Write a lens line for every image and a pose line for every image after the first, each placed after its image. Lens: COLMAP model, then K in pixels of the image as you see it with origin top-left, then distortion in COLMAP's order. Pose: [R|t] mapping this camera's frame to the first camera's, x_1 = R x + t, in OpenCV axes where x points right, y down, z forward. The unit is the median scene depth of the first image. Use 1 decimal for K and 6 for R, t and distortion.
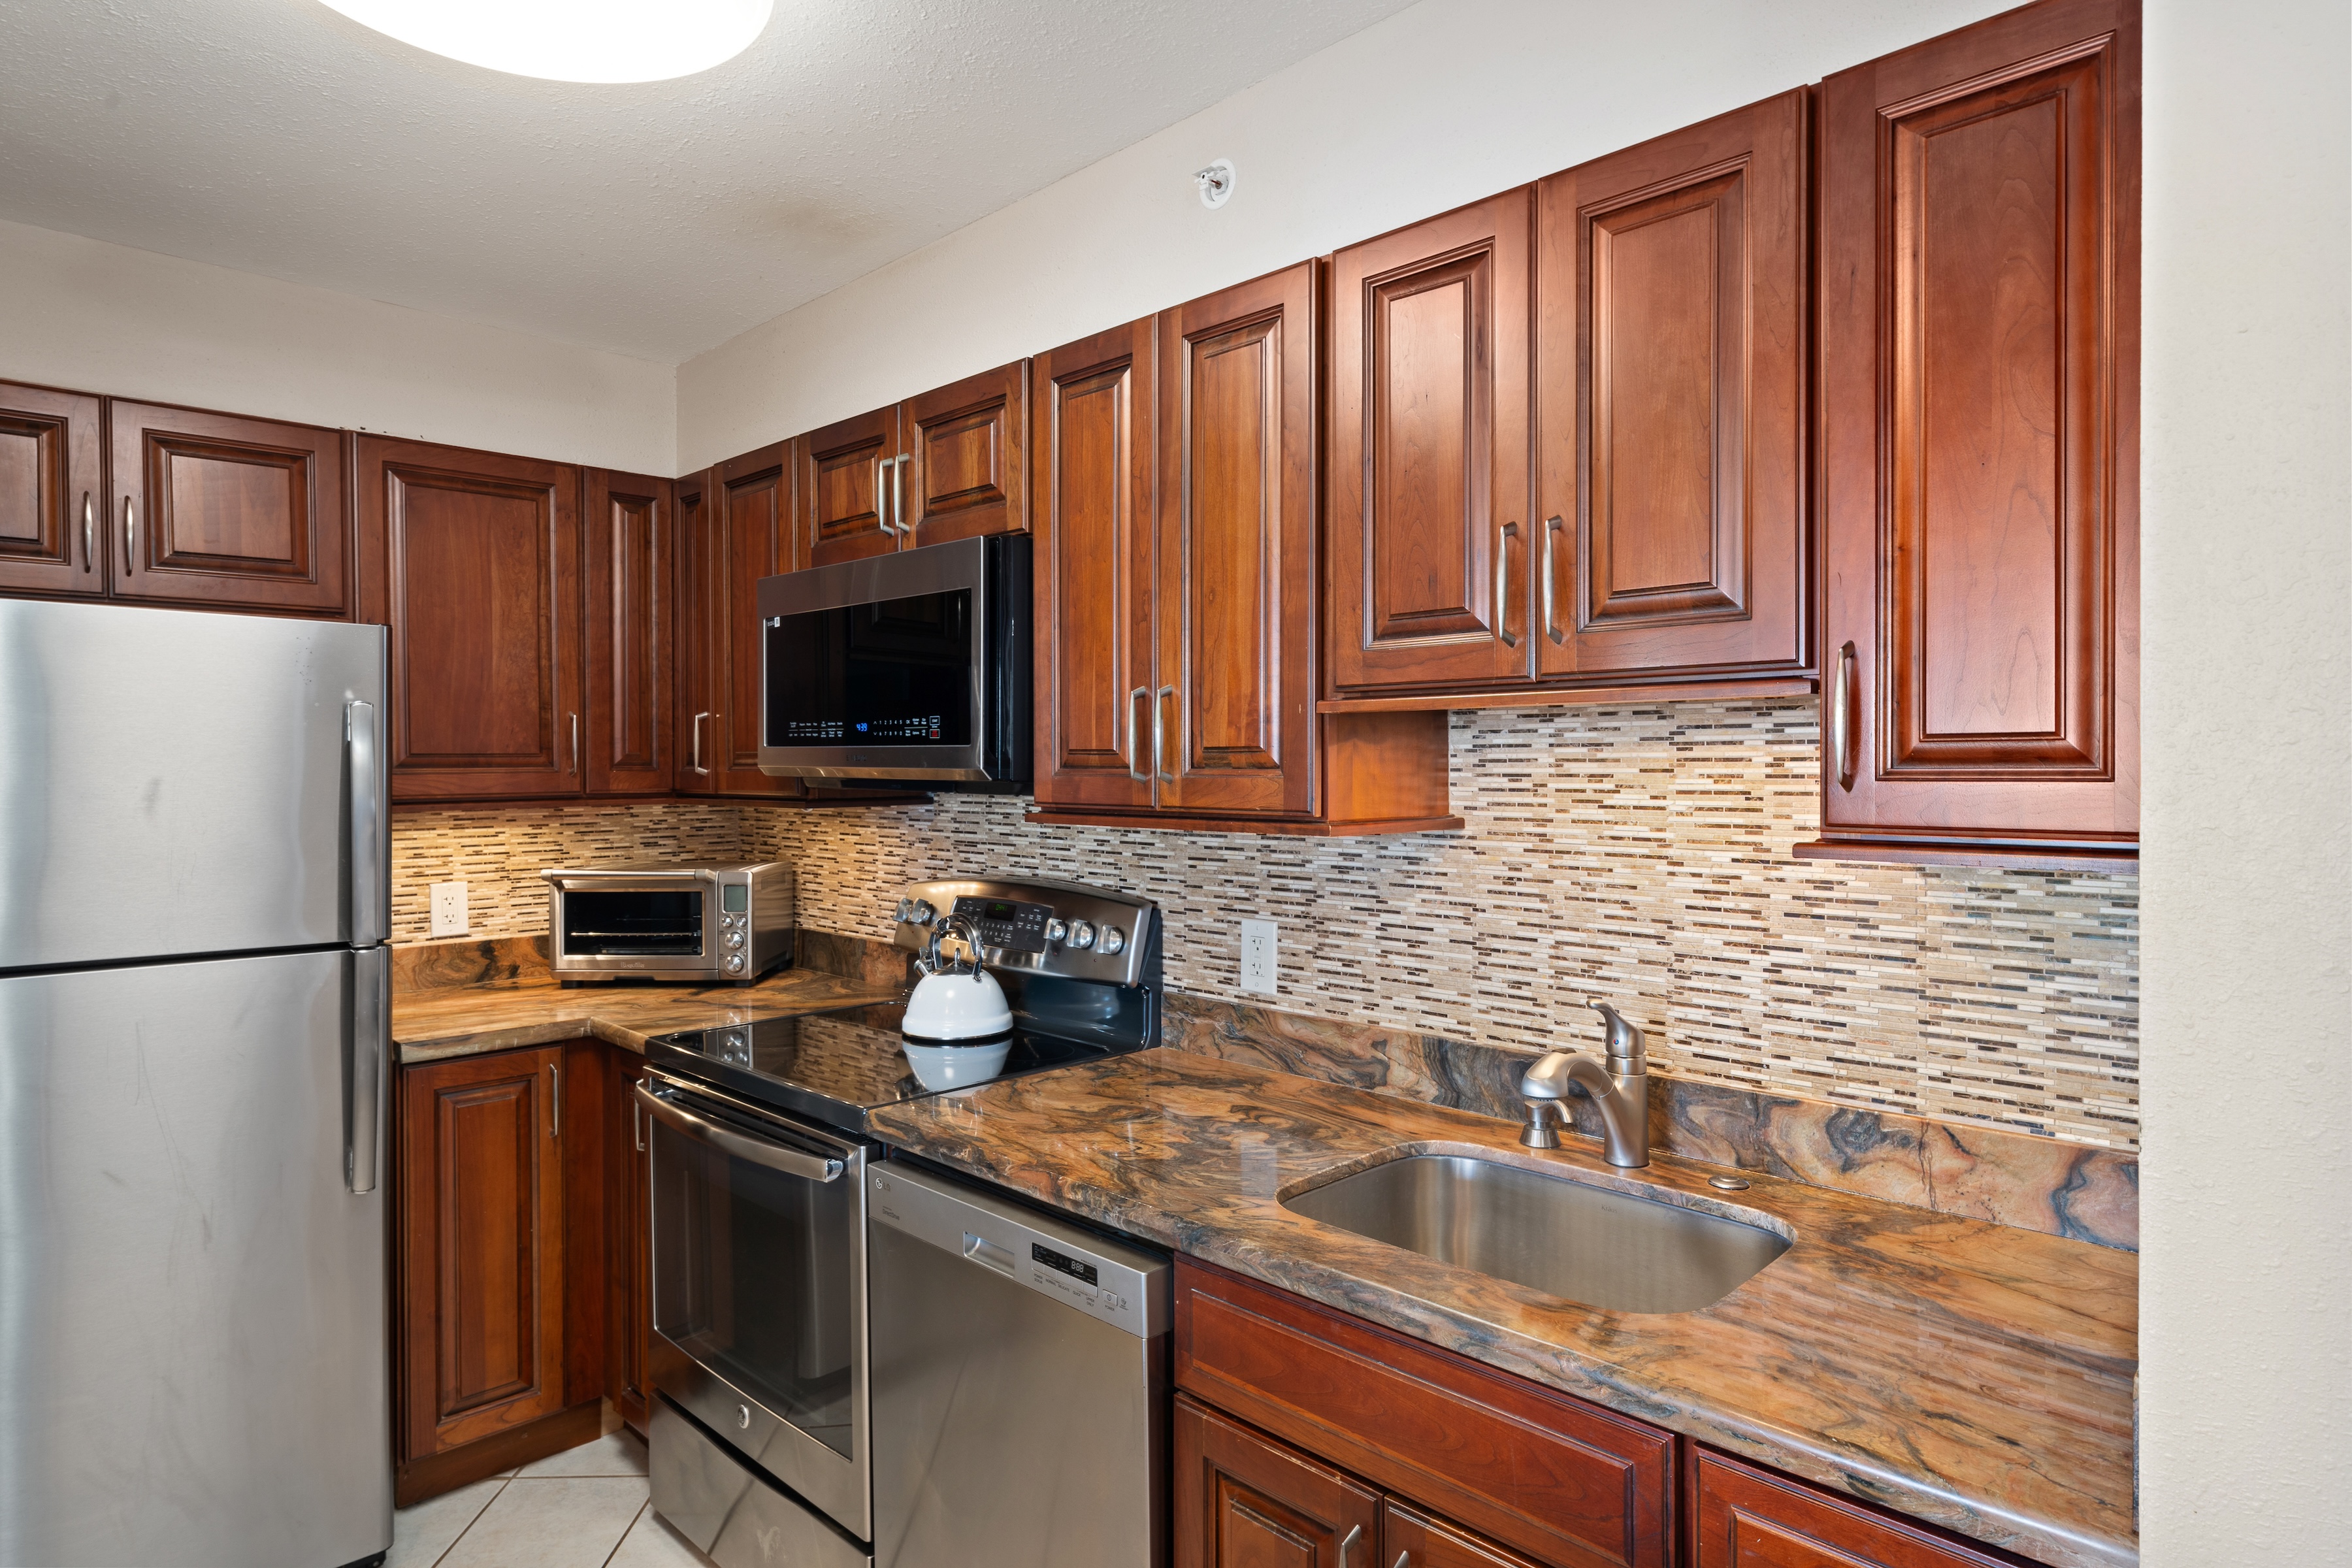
lens RADIAL K [[1299.5, 0, 1169.1], [0, 1299.5, 771.4], [0, 0, 1]] dist [0.003377, -0.001589]
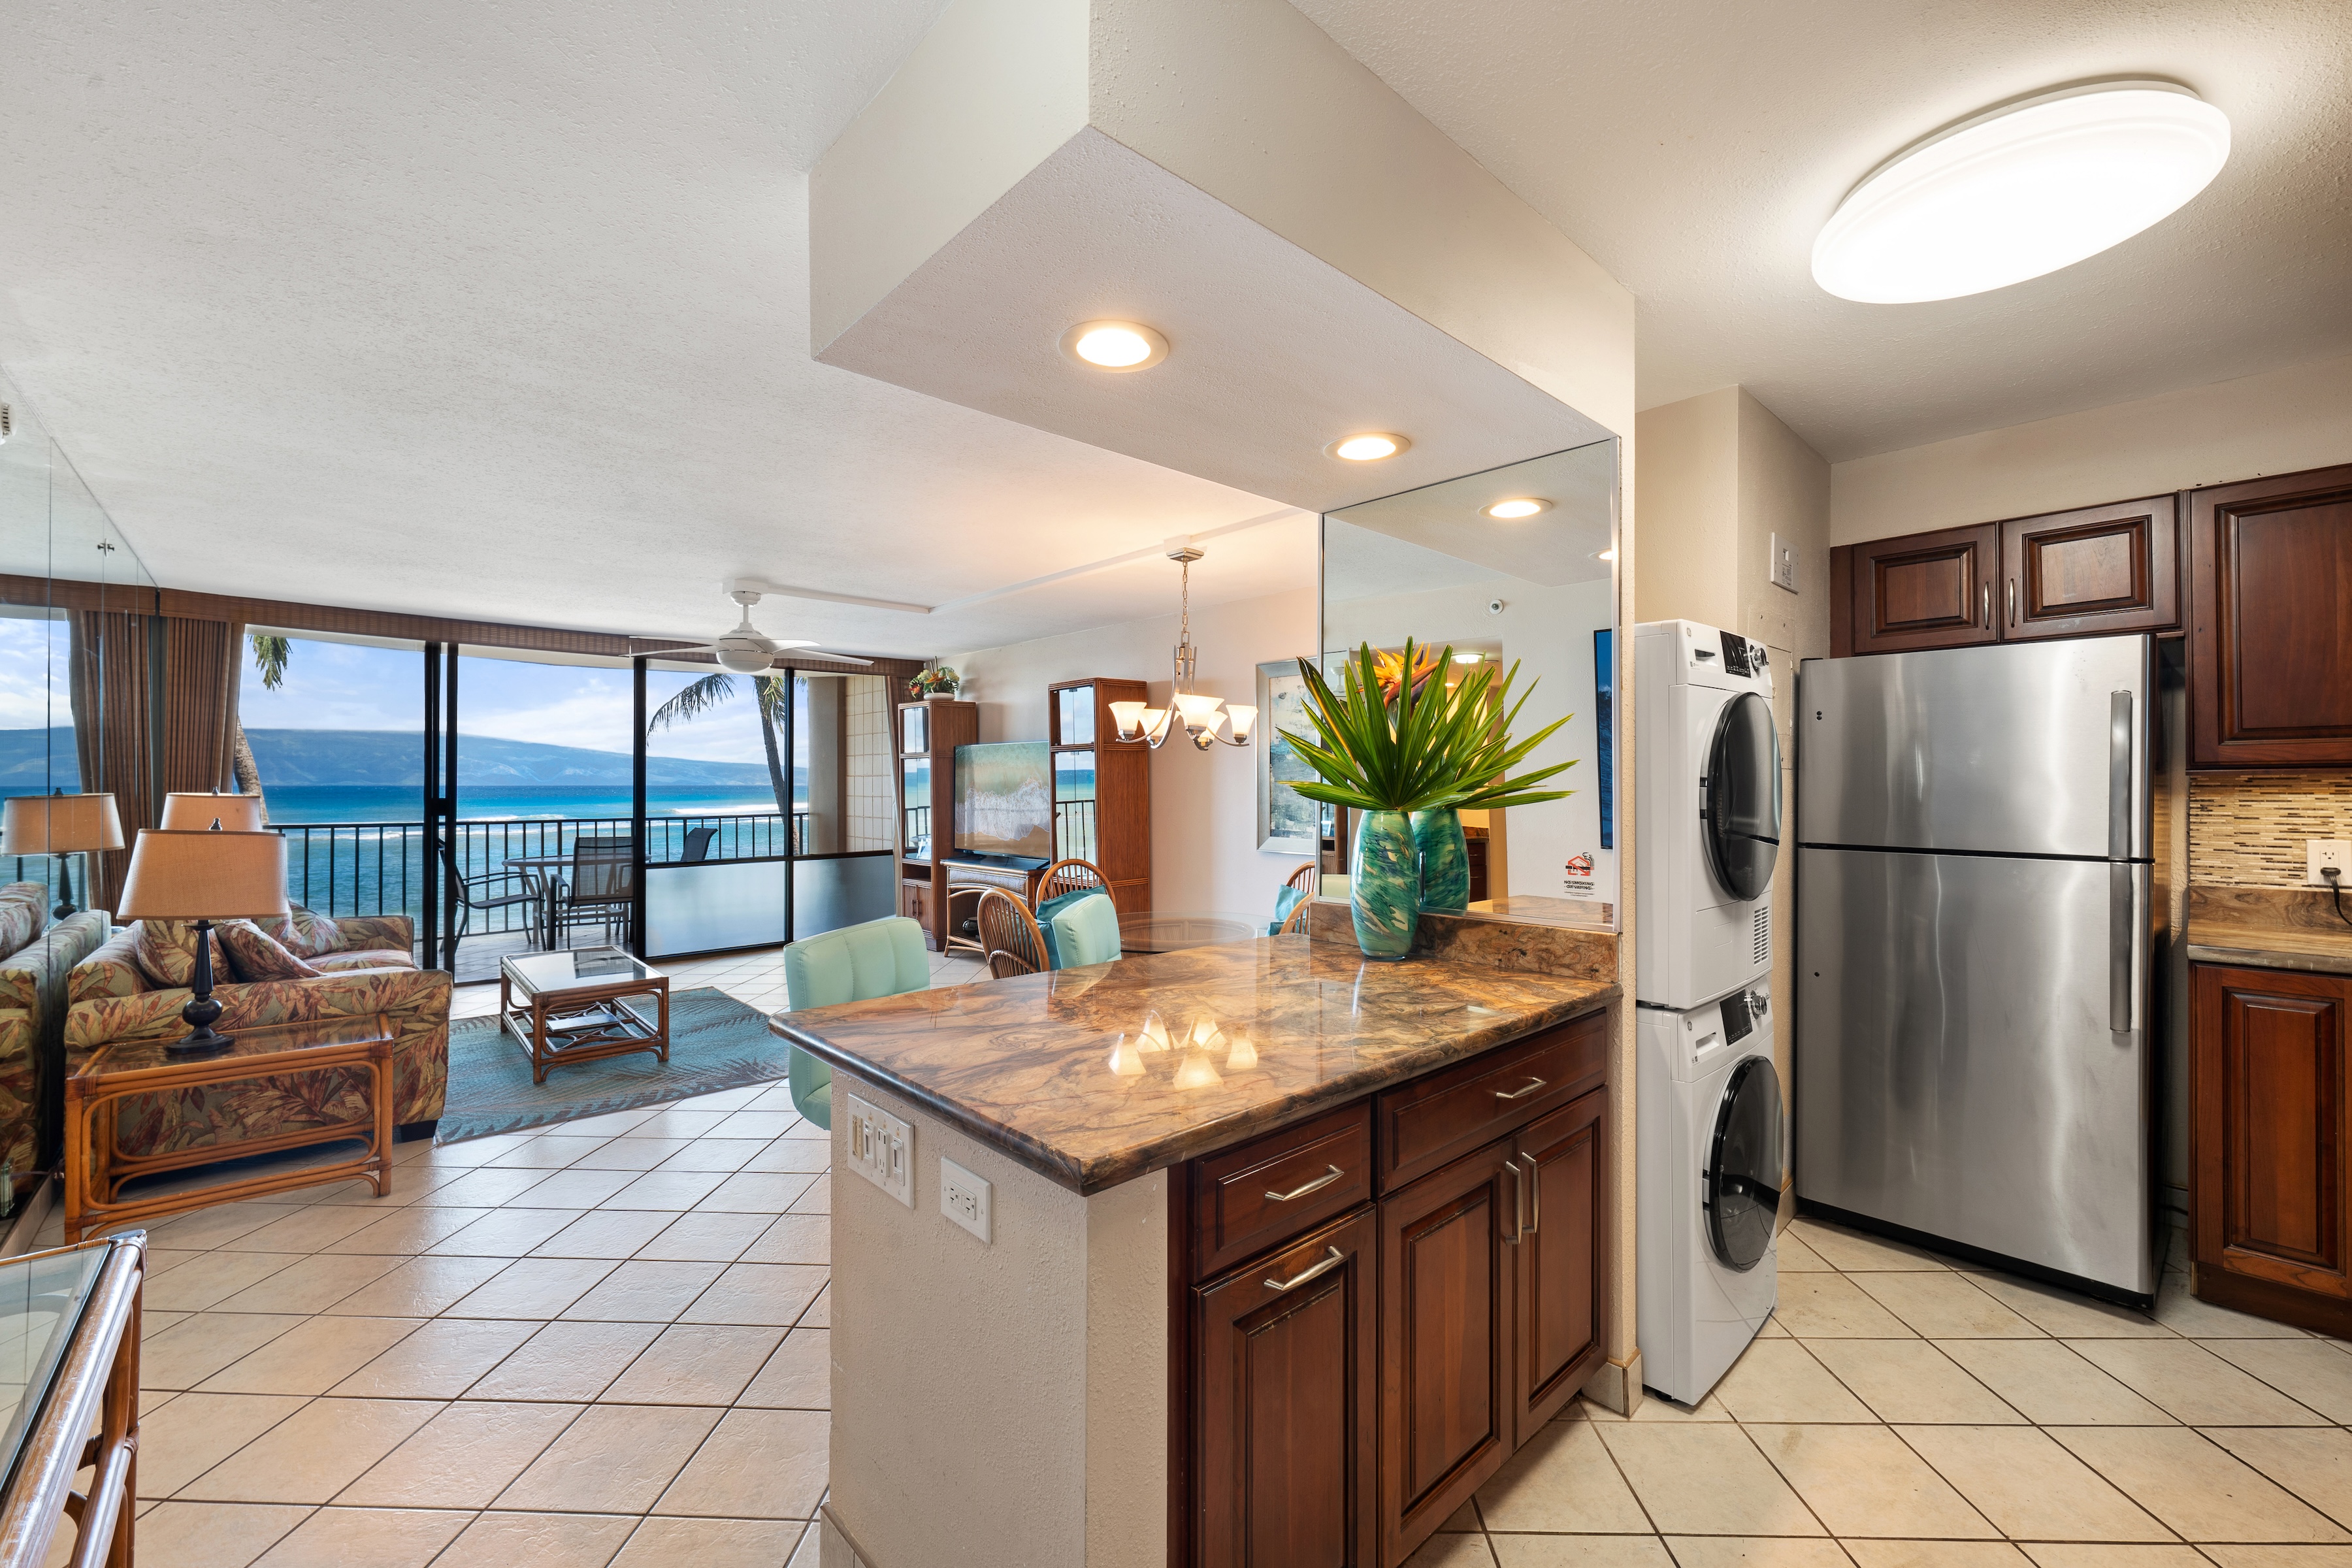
lens RADIAL K [[958.4, 0, 1199.2], [0, 958.4, 778.3], [0, 0, 1]] dist [-0.007961, 0.001489]
pose [[-0.027184, -0.003043, -0.999626, 0.533661], [-0.002094, 0.999993, -0.002987, 0.057414], [0.999628, 0.002013, -0.027190, 0.019000]]
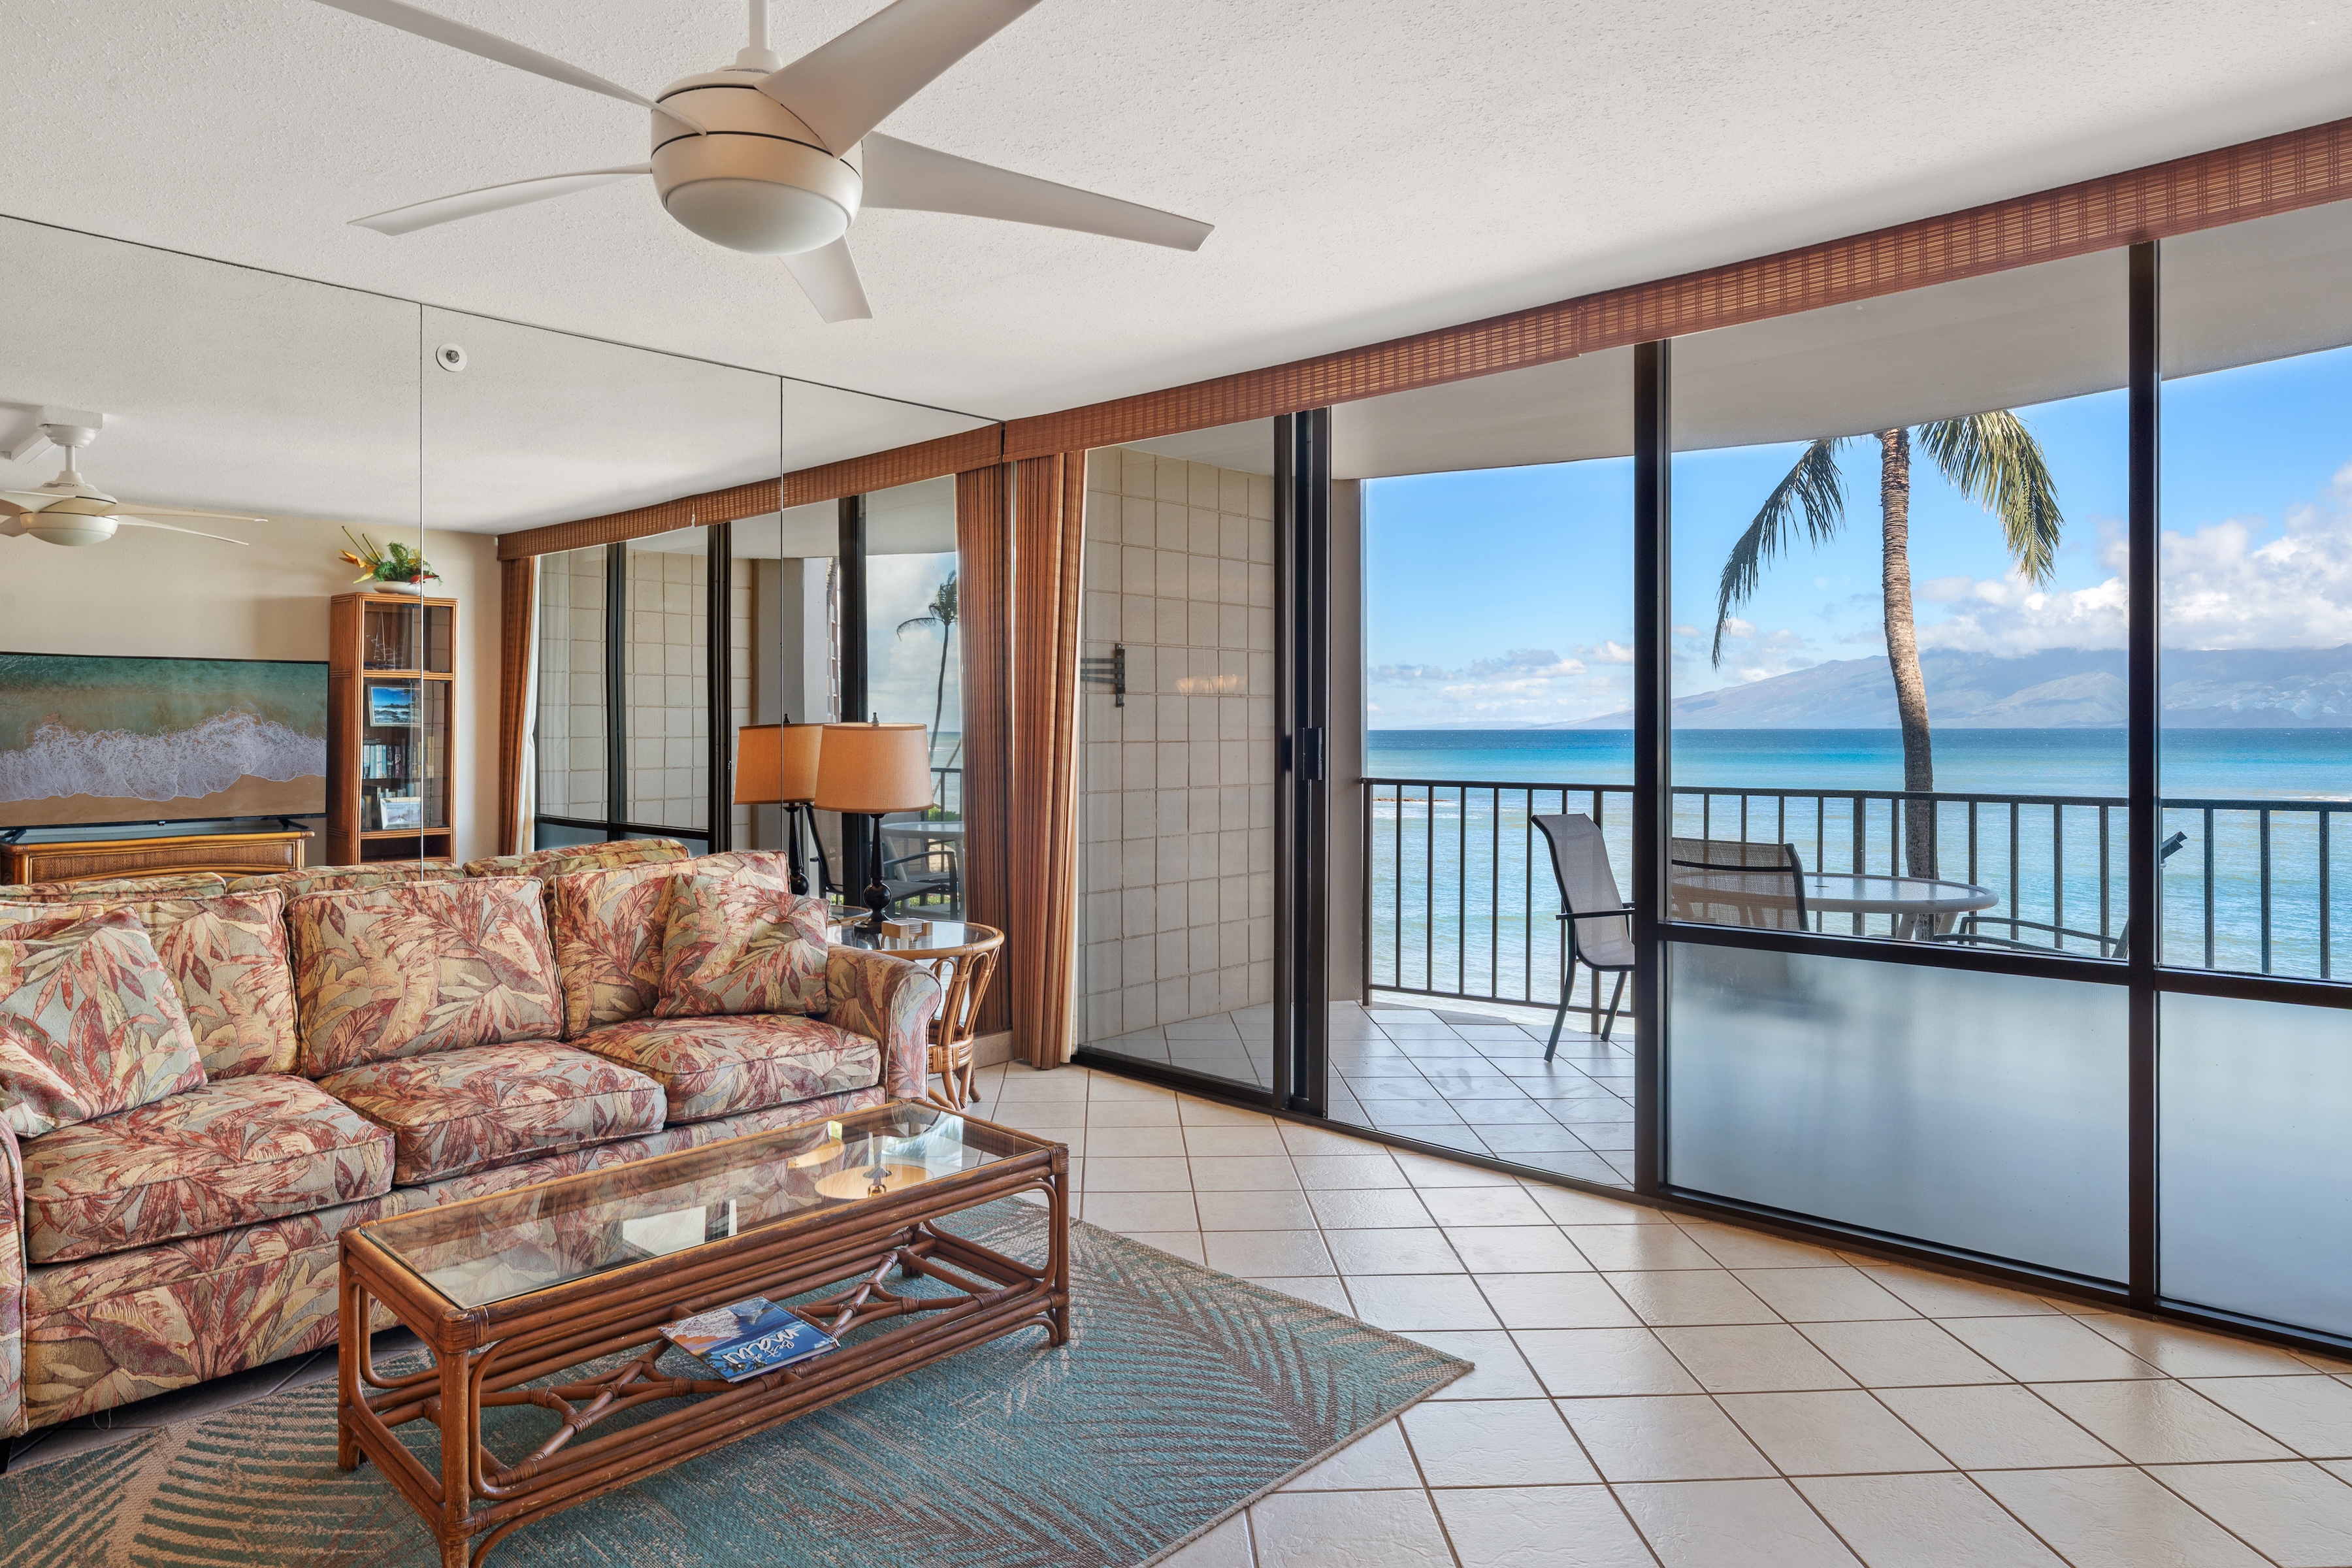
lens RADIAL K [[1391.9, 0, 1109.6], [0, 1391.9, 735.7], [0, 0, 1]] dist [0.001986, -0.001233]
pose [[-0.999552, 0.005036, -0.029503, -2.231291], [0.004810, 0.999959, 0.007715, 0.101404], [0.029541, 0.007570, -0.999535, -0.310079]]
